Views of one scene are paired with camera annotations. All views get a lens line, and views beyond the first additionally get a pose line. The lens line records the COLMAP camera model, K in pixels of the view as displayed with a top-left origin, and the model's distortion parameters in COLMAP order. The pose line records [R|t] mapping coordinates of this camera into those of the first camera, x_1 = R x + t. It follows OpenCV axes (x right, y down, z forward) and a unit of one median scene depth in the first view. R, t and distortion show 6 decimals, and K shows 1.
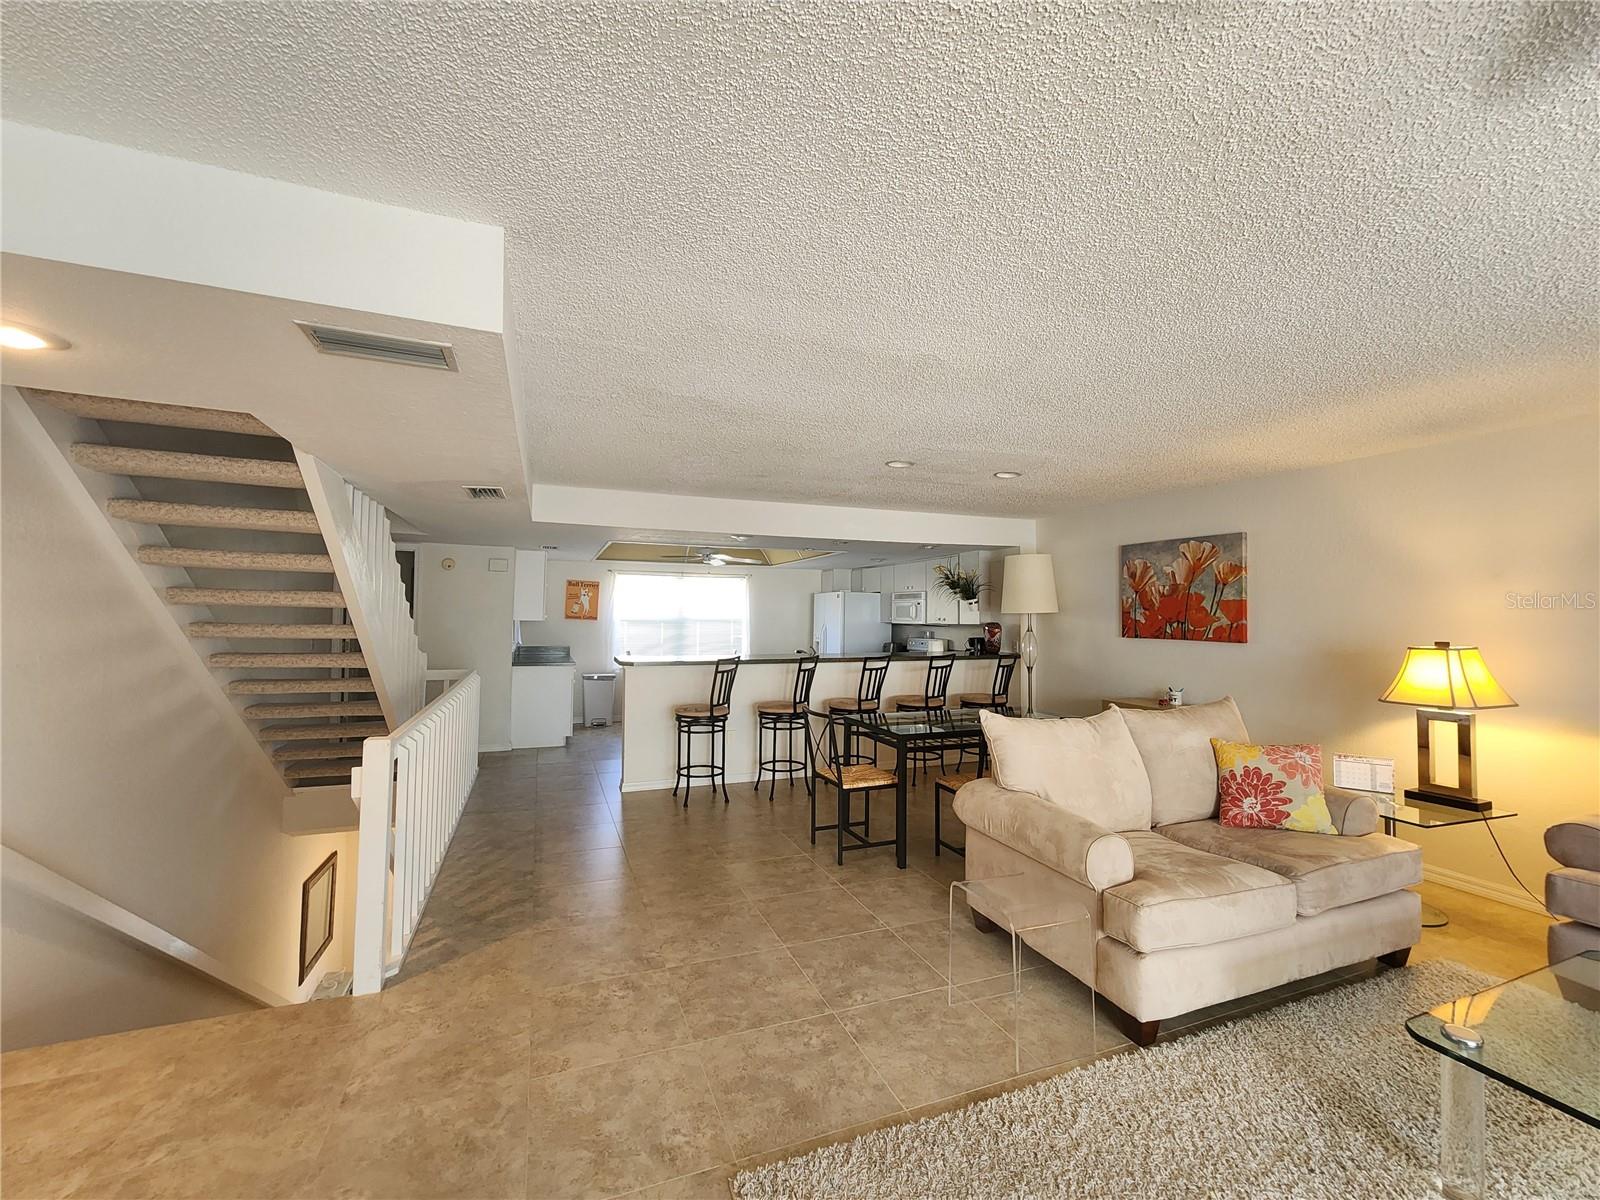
lens RADIAL K [[658.9, 0, 801.4], [0, 658.9, 598.2], [0, 0, 1]] dist [-0.001835, -0.000100]
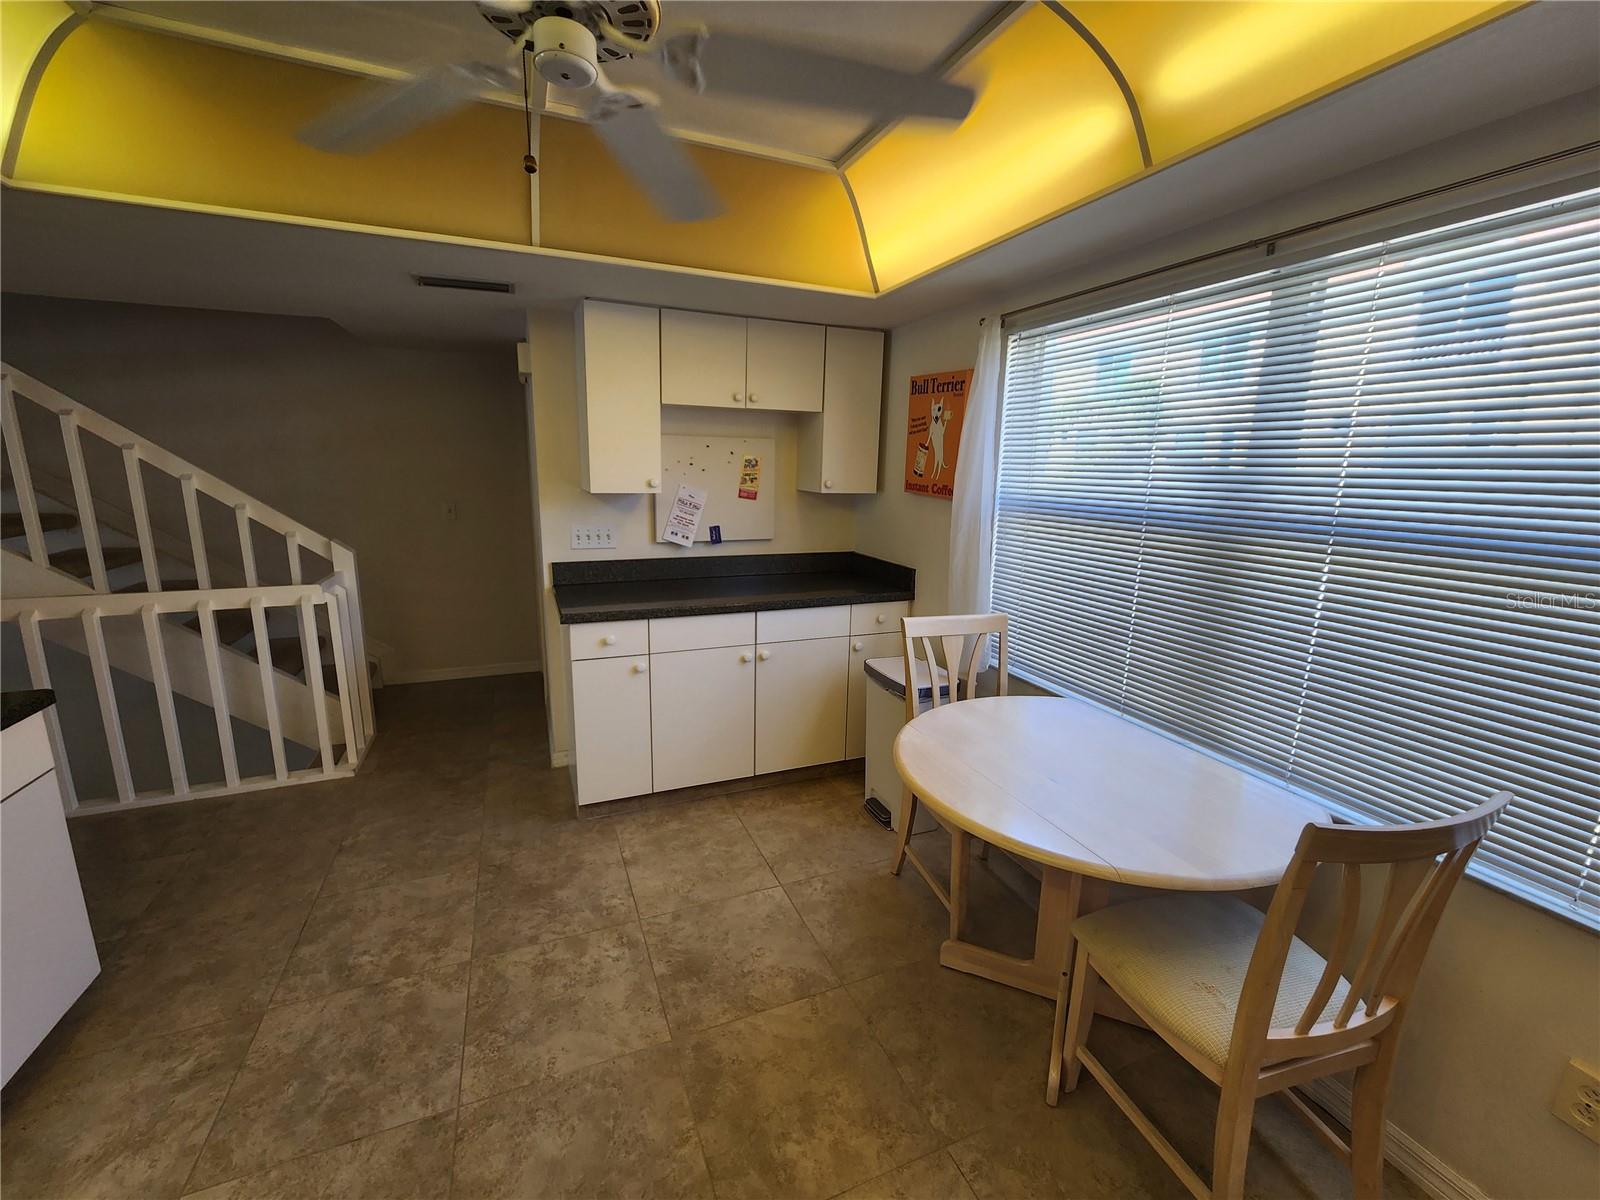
lens RADIAL K [[658.9, 0, 802.0], [0, 658.9, 601.3], [0, 0, 1]] dist [-0.001835, -0.000100]
pose [[0.031816, 0.192193, -0.980841, 0.005938], [0.011405, 0.981204, 0.192634, 0.052654], [0.999429, -0.017315, 0.029027, 2.444960]]
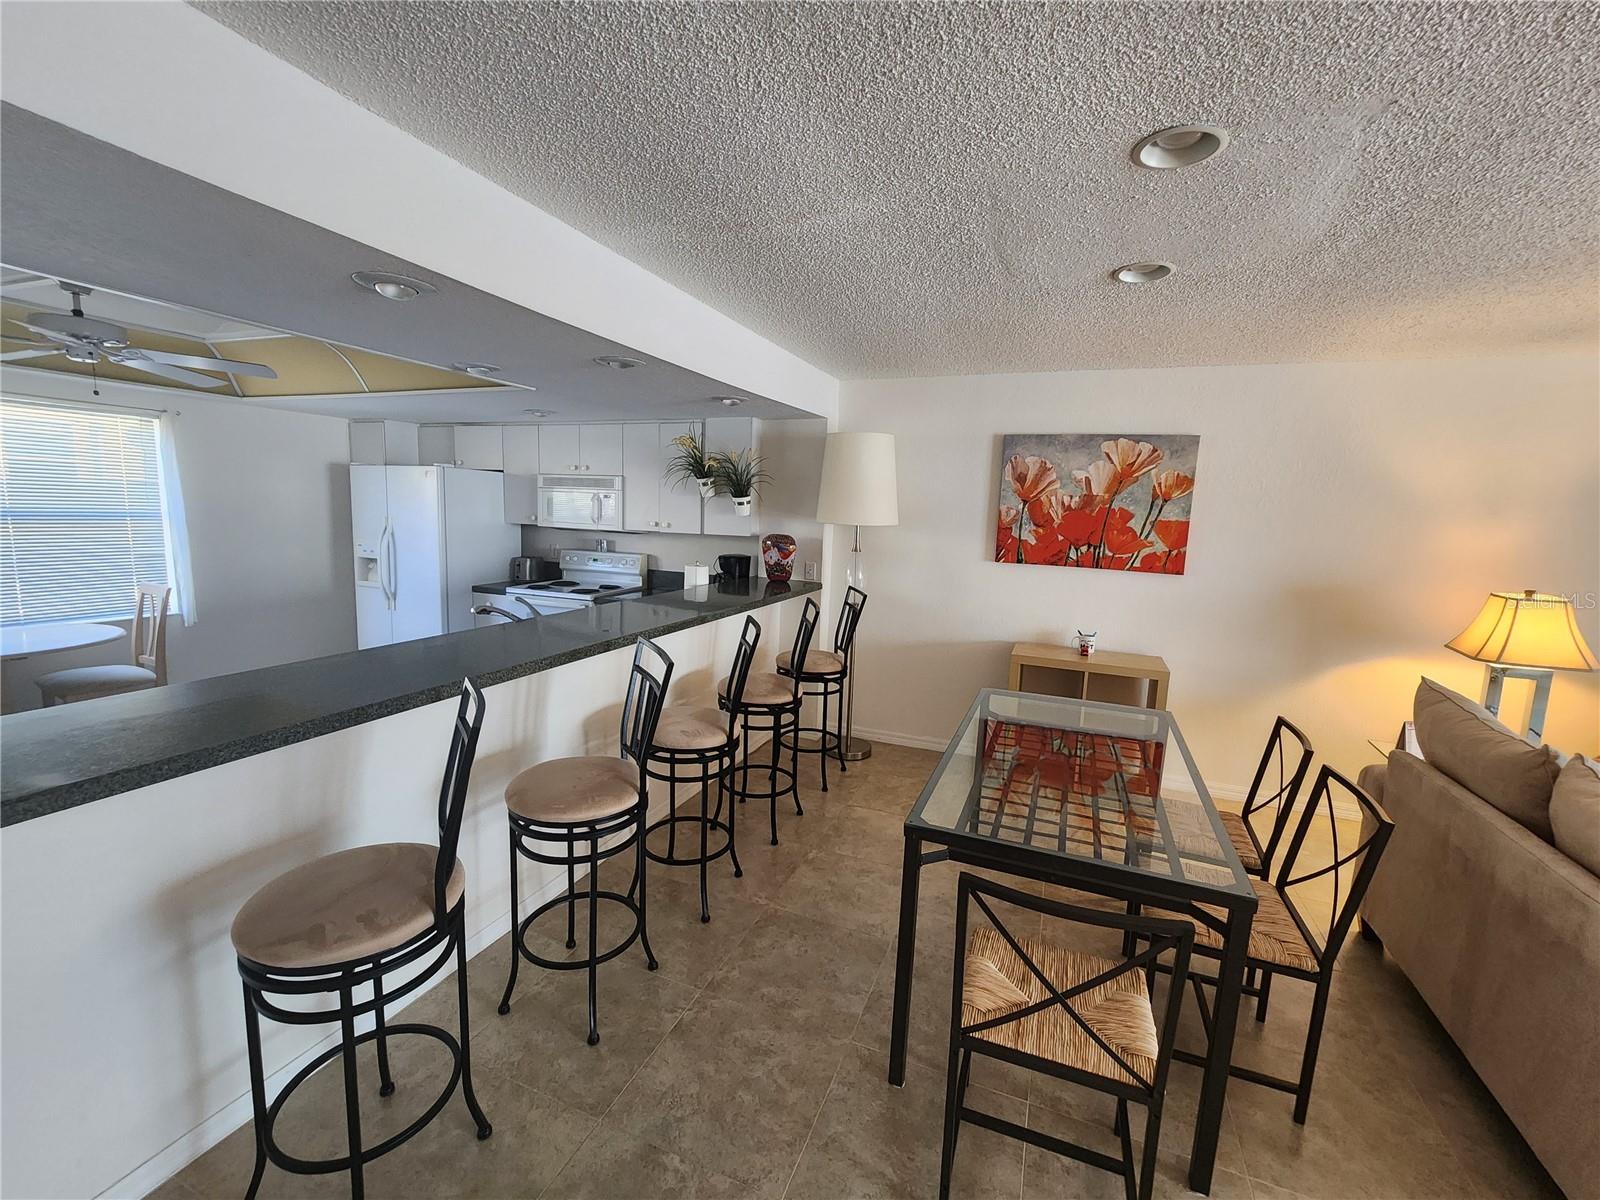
lens RADIAL K [[658.9, 0, 804.4], [0, 658.9, 594.2], [0, 0, 1]] dist [-0.001835, -0.000100]
pose [[0.684621, -0.082305, 0.724238, -0.332100], [-0.050368, 0.985887, 0.159653, -0.020479], [-0.727157, -0.145780, 0.670813, 1.105608]]
